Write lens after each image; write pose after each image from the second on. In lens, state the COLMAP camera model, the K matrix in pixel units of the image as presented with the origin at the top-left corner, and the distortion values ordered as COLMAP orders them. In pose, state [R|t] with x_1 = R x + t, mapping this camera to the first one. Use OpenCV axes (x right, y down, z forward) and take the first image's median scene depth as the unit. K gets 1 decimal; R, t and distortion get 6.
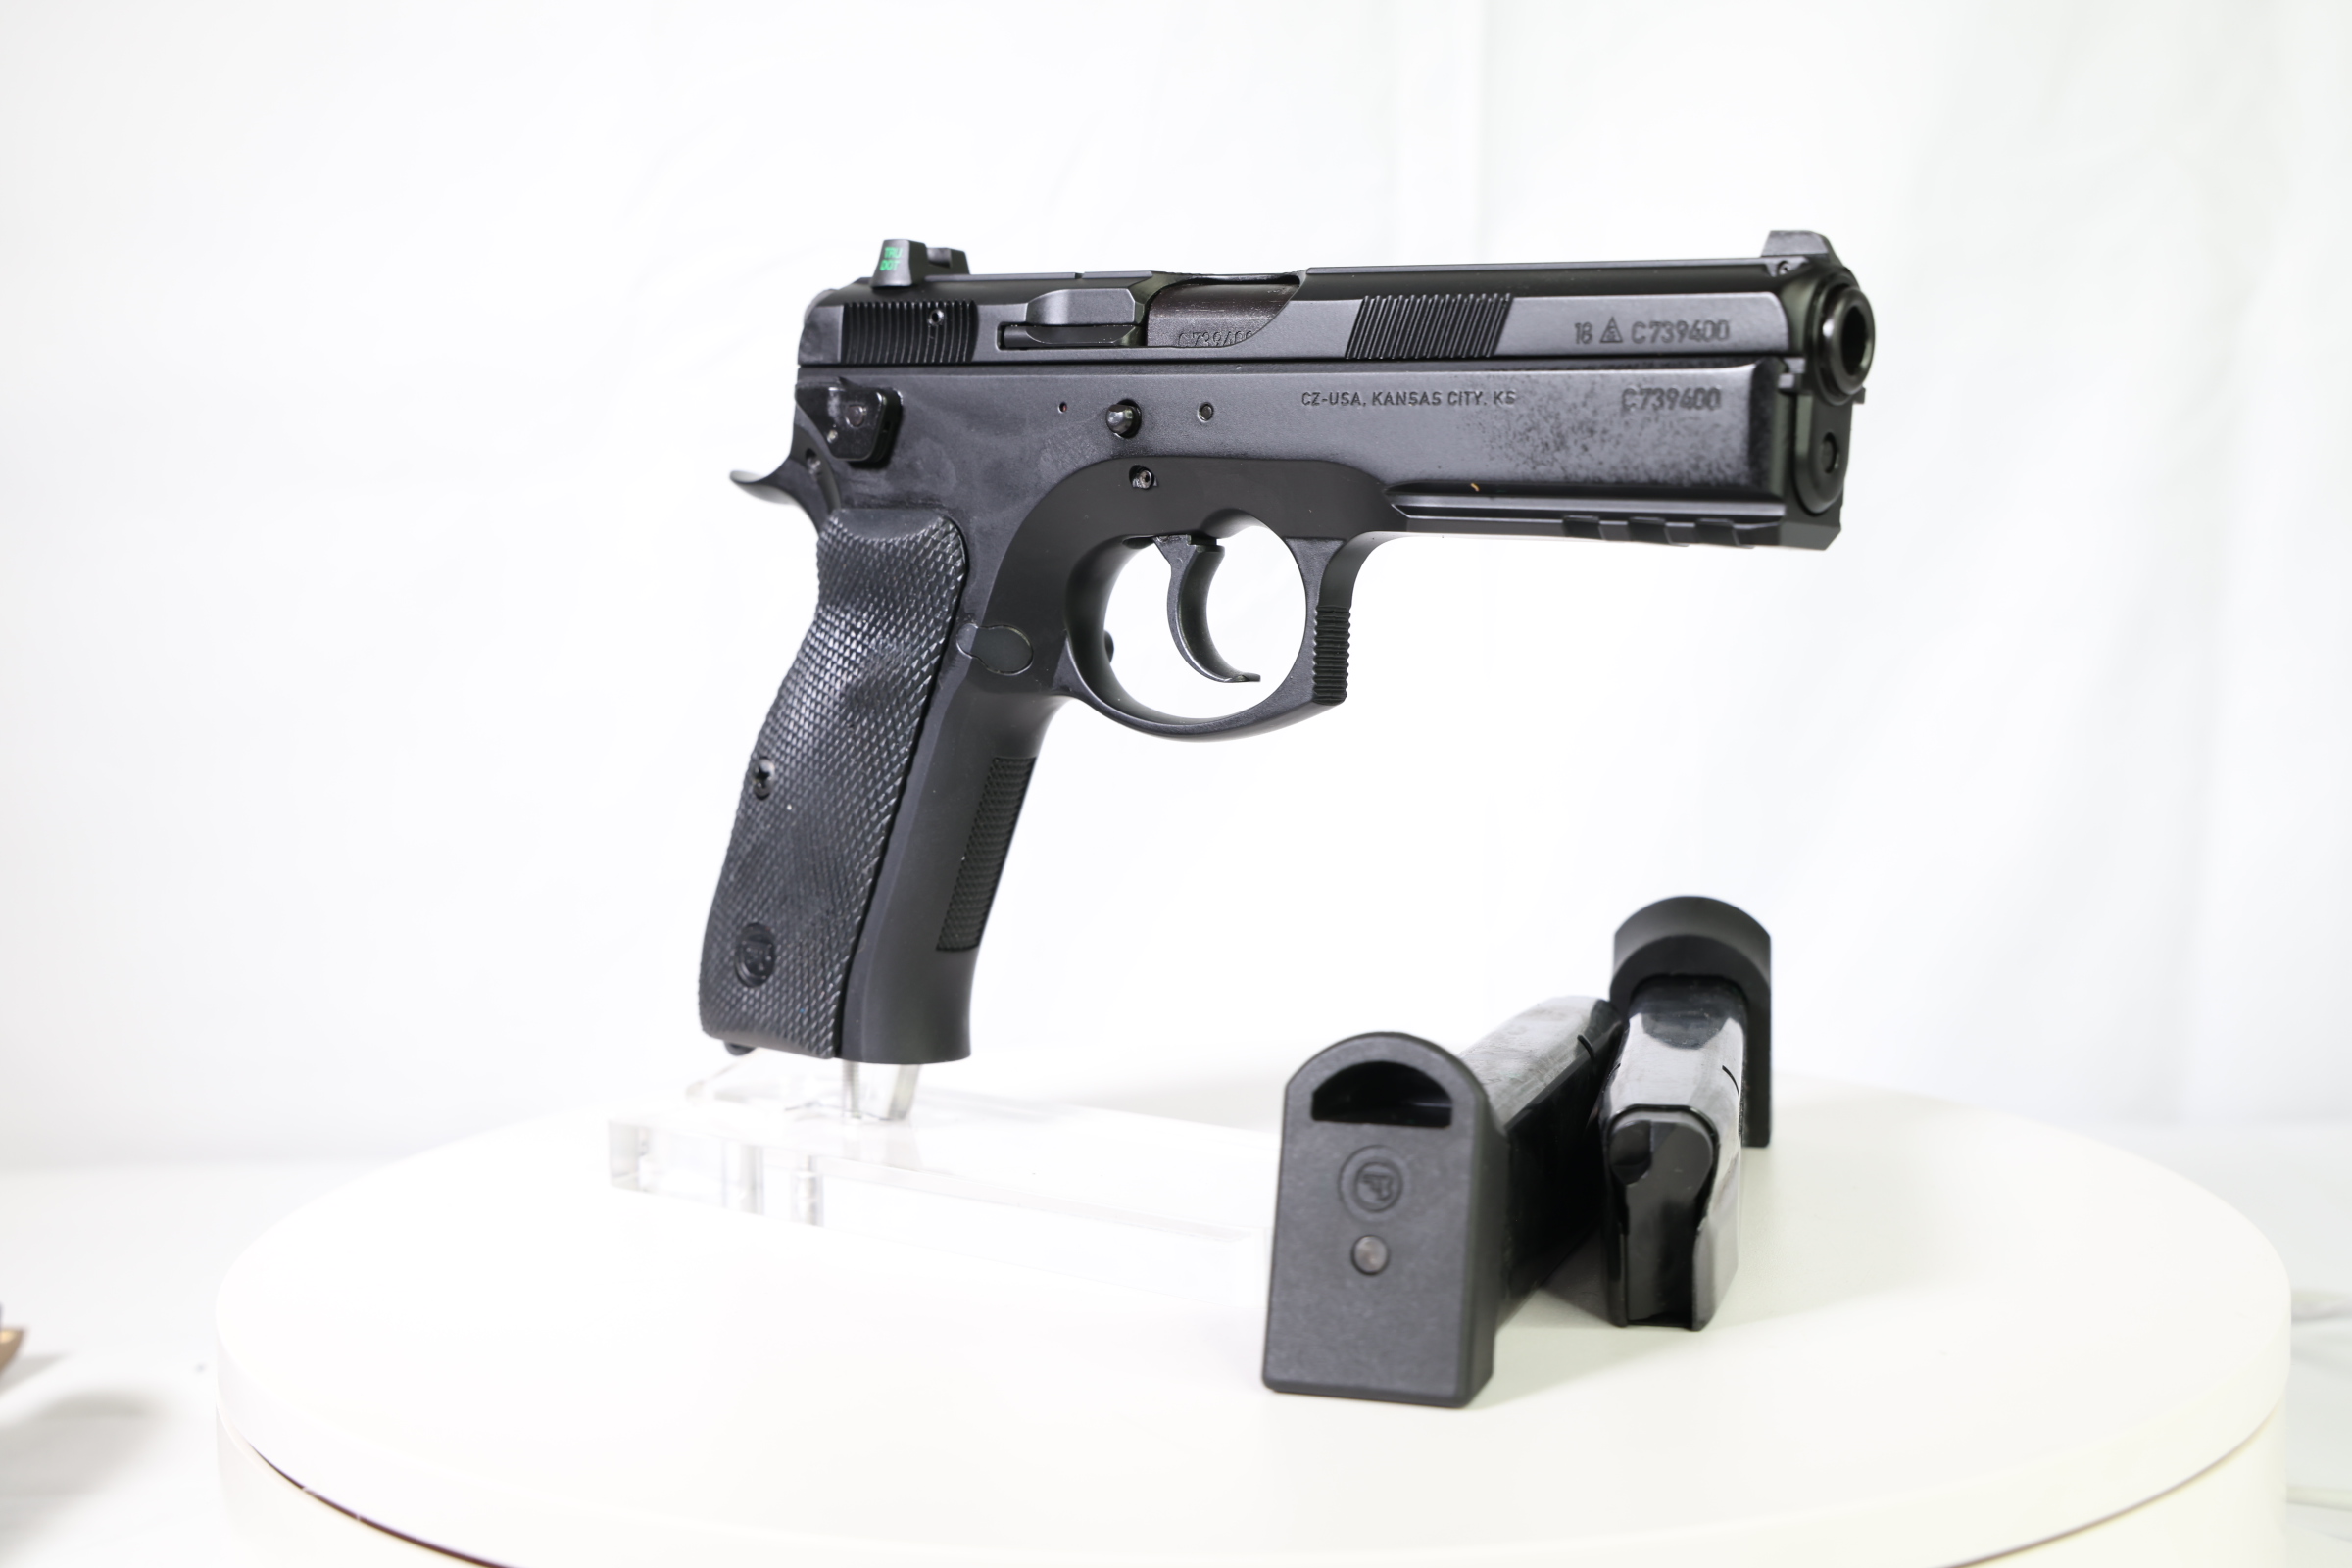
lens RADIAL K [[2855.5, 0, 1176.0], [0, 2855.5, 784.0], [0, 0, 1]] dist [0.030704, -0.001537]
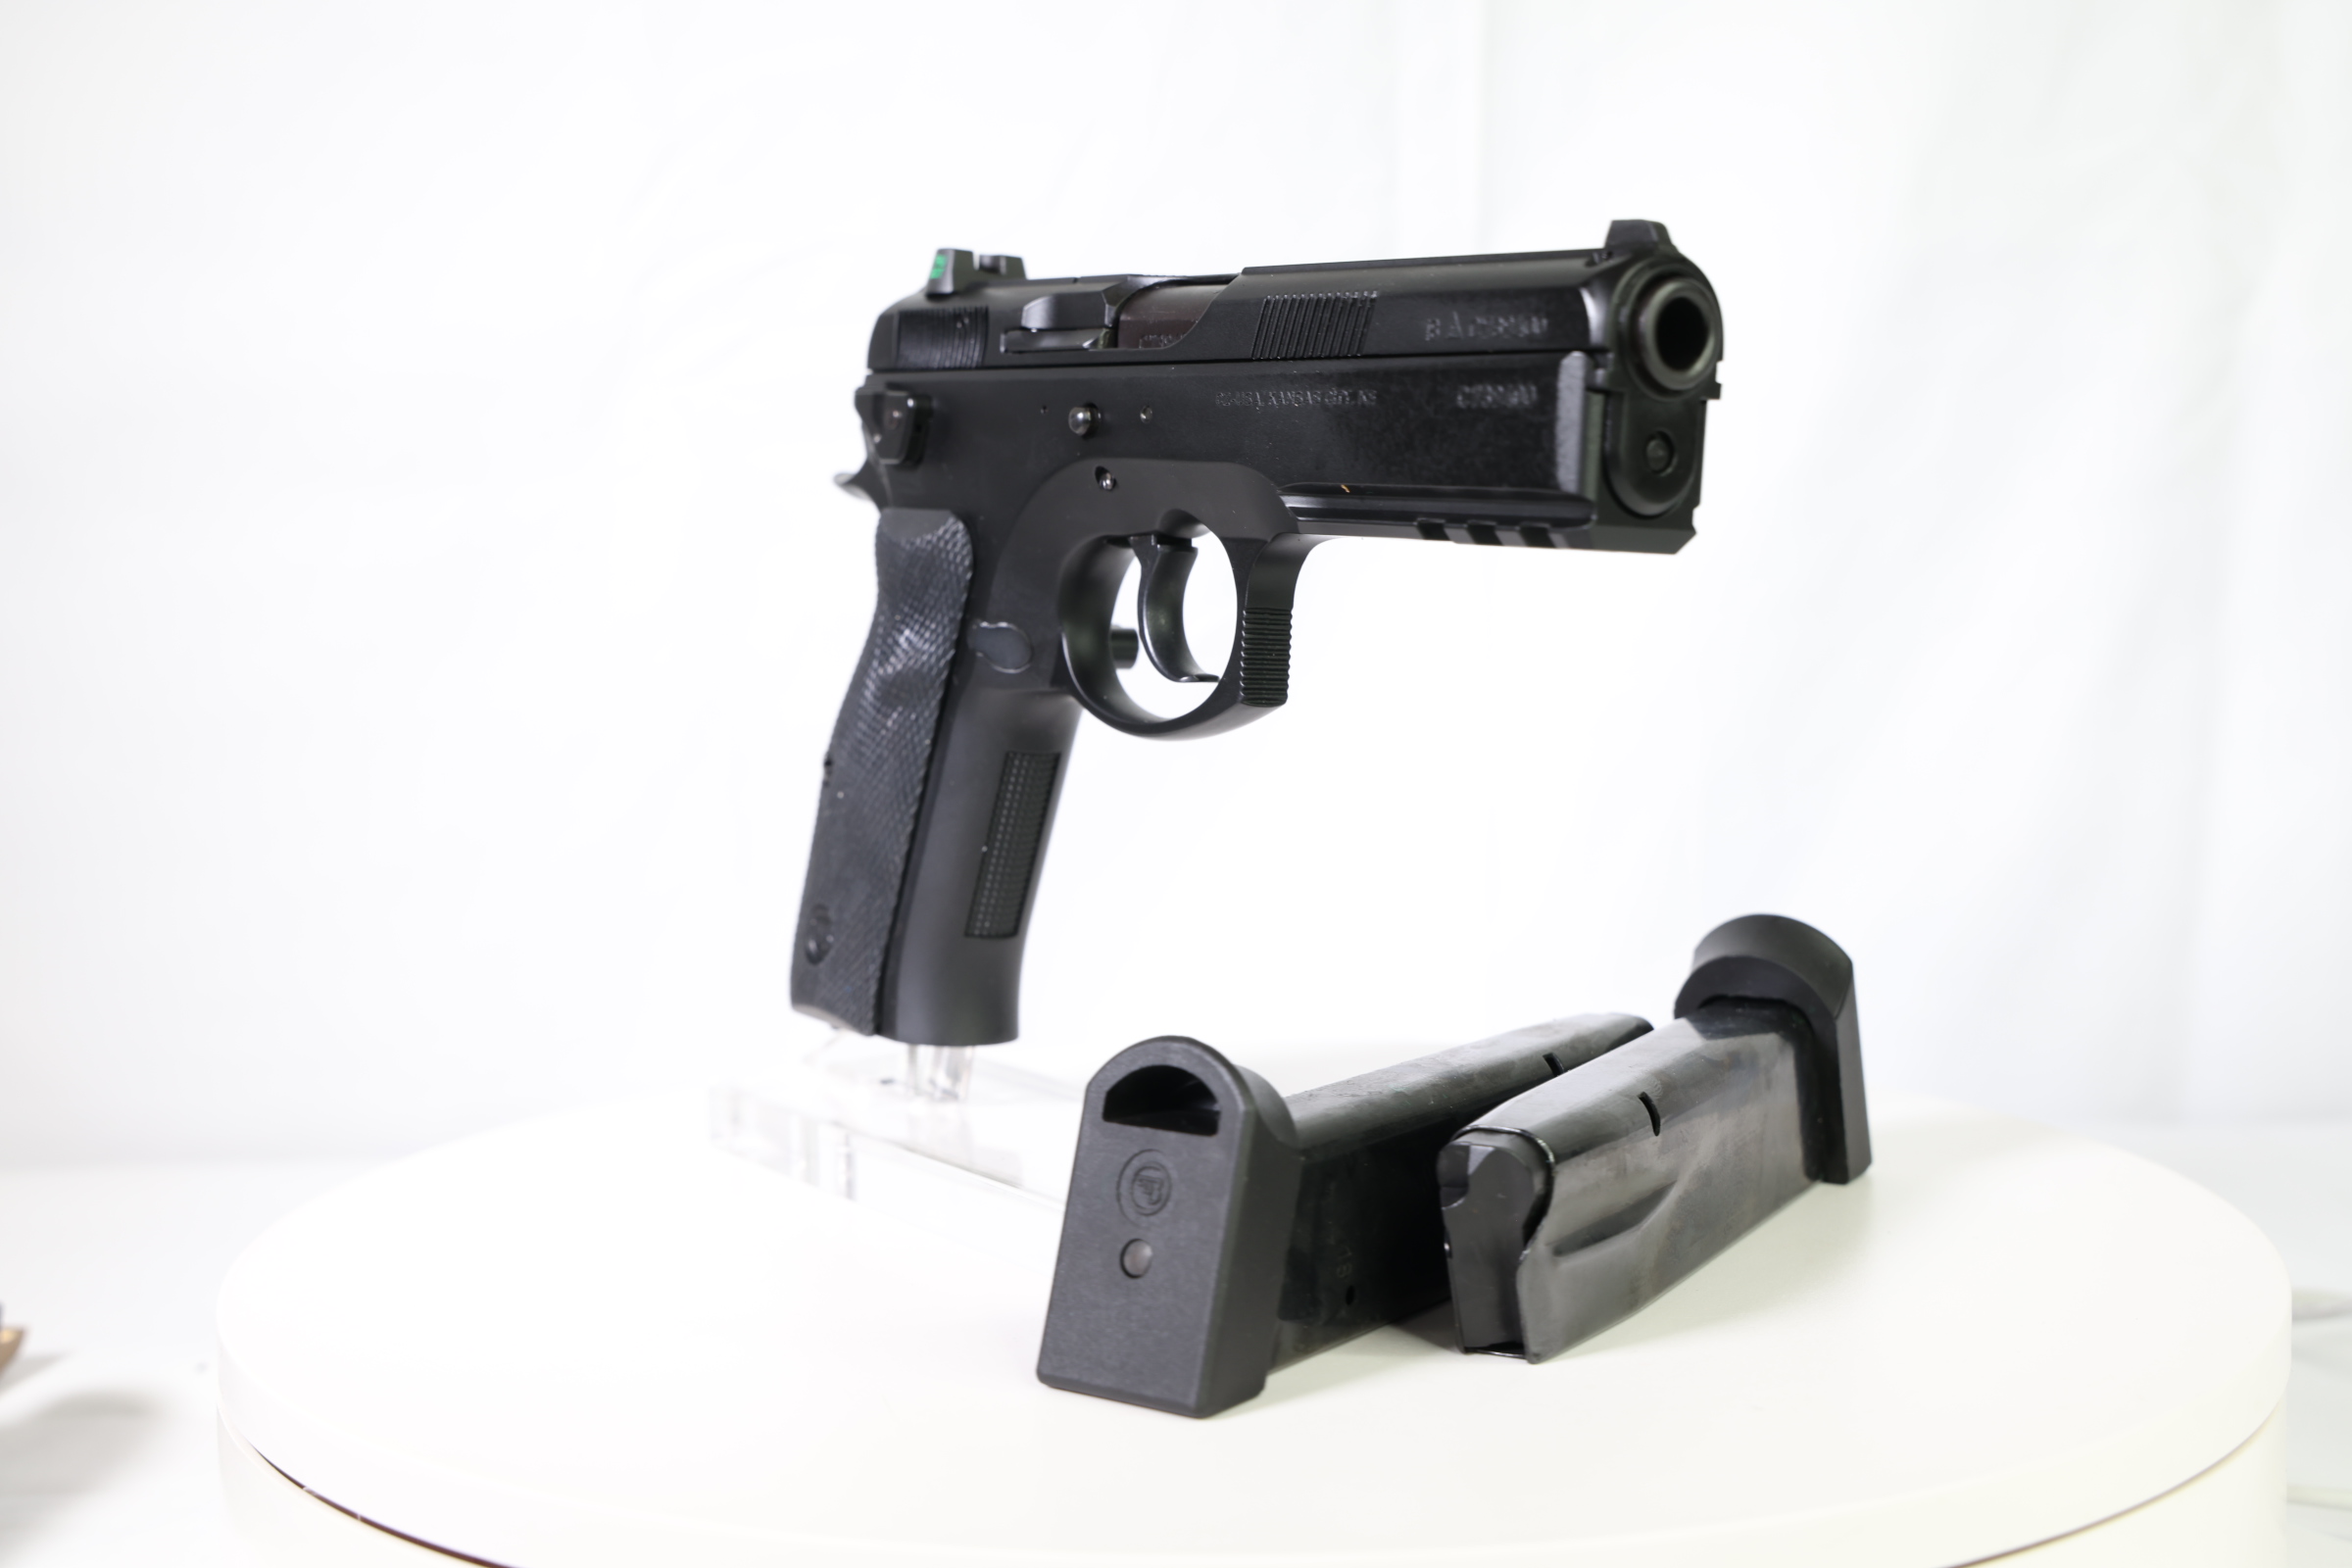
lens RADIAL K [[2855.5, 0, 1176.0], [0, 2855.5, 784.0], [0, 0, 1]] dist [0.030704, -0.001537]
pose [[0.956034, 0.025934, -0.292106, 0.308082], [-0.024348, 0.999662, 0.009066, -0.008853], [0.292242, -0.001555, 0.956343, 0.039162]]
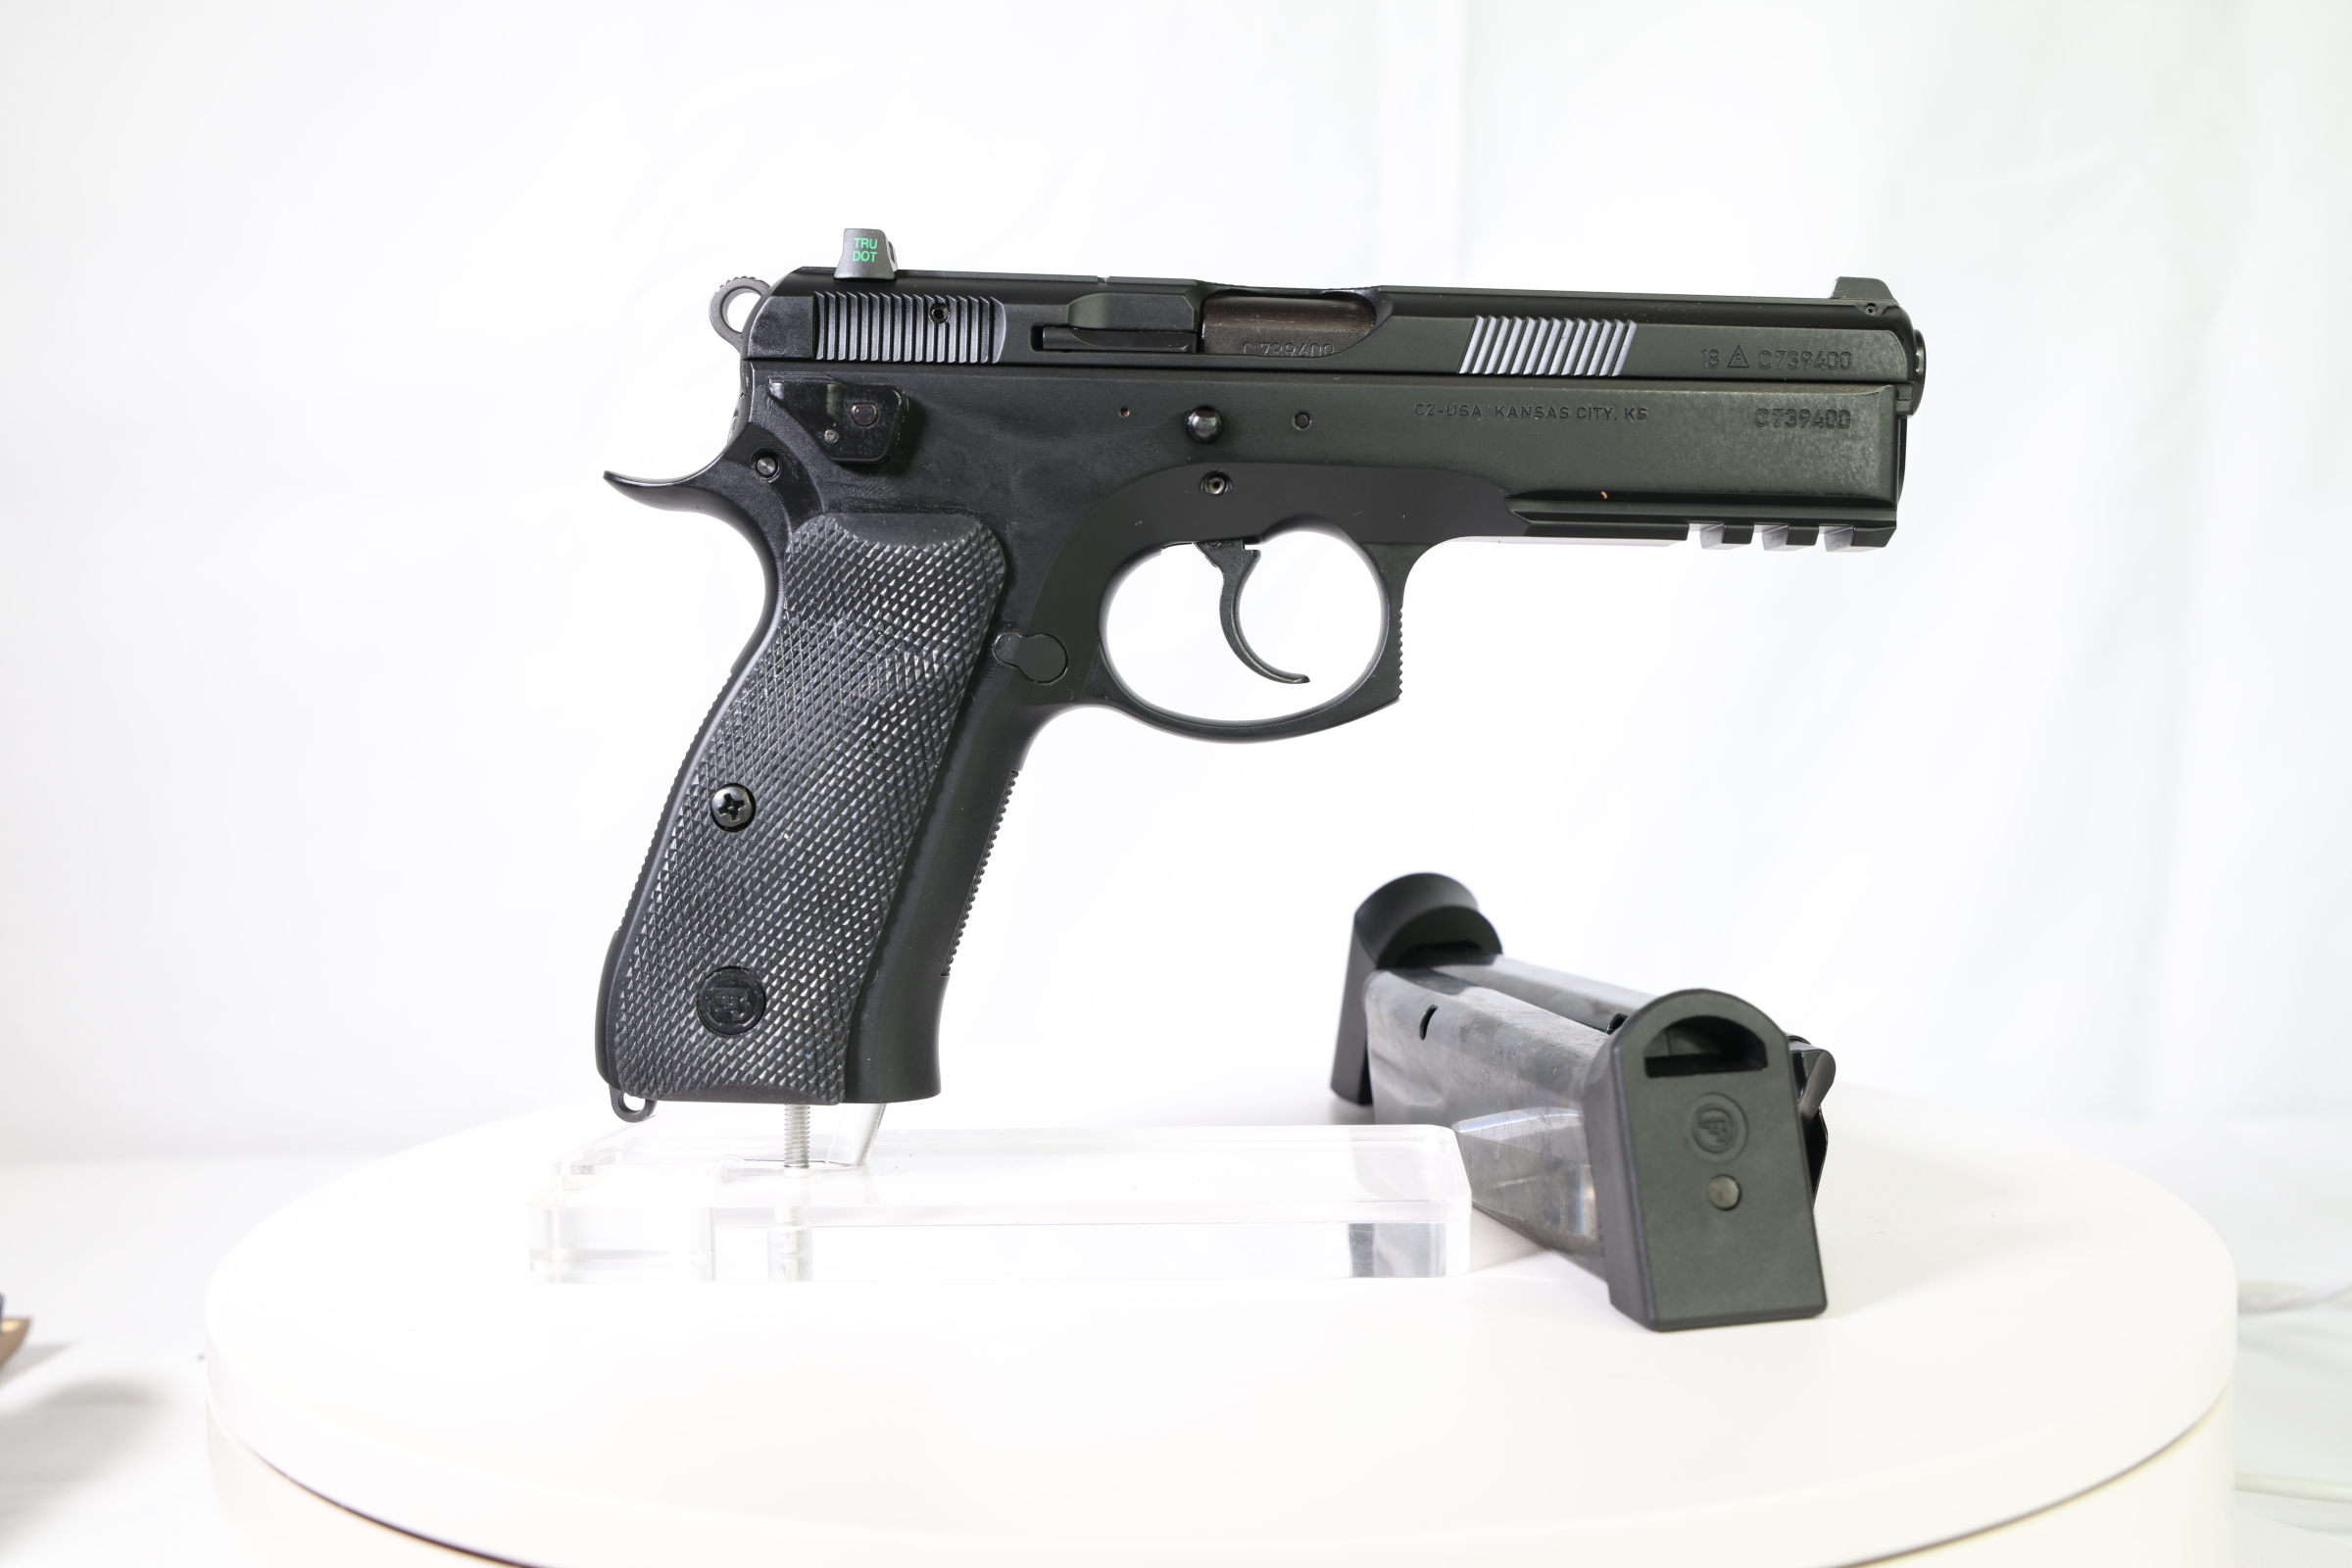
lens RADIAL K [[2855.5, 0, 1176.0], [0, 2855.5, 784.0], [0, 0, 1]] dist [0.030704, -0.001537]
pose [[0.808504, -0.054013, 0.586006, -0.616237], [0.056479, 0.998304, 0.014092, -0.016196], [-0.585774, 0.021703, 0.810184, 0.190518]]
